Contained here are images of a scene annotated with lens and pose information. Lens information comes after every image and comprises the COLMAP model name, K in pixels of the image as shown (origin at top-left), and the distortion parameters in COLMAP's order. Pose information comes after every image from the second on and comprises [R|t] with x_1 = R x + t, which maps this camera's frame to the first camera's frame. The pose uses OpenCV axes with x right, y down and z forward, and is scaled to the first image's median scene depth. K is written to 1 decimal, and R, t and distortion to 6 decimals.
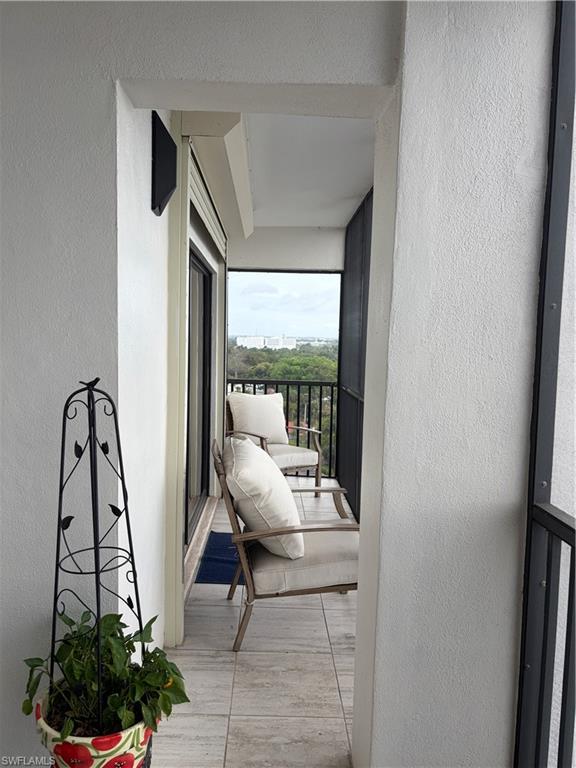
lens RADIAL K [[580.3, 0, 286.7], [0, 580.3, 384.9], [0, 0, 1]] dist [0.042817, -0.045106]
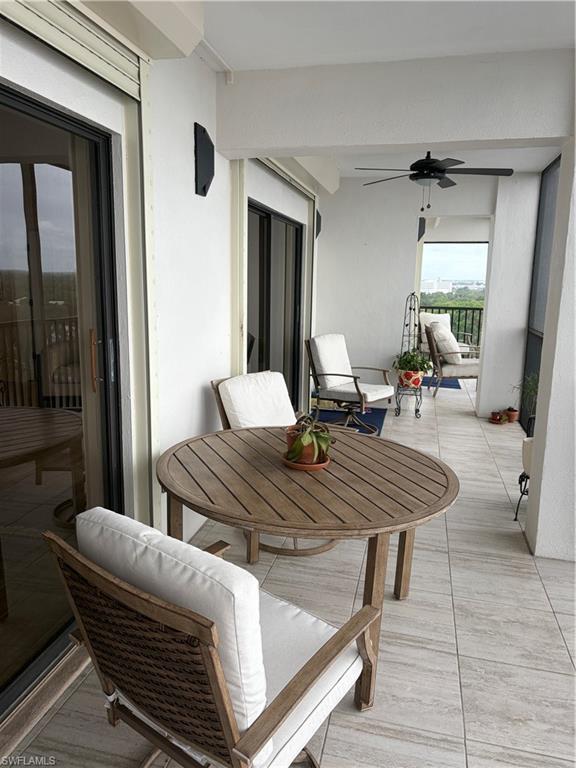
lens RADIAL K [[580.3, 0, 283.6], [0, 580.3, 383.1], [0, 0, 1]] dist [0.042817, -0.045106]
pose [[0.965921, 0.042008, -0.255405, -0.032415], [-0.018386, 0.995385, 0.094181, 0.065578], [0.258183, -0.086275, 0.962236, -0.807928]]
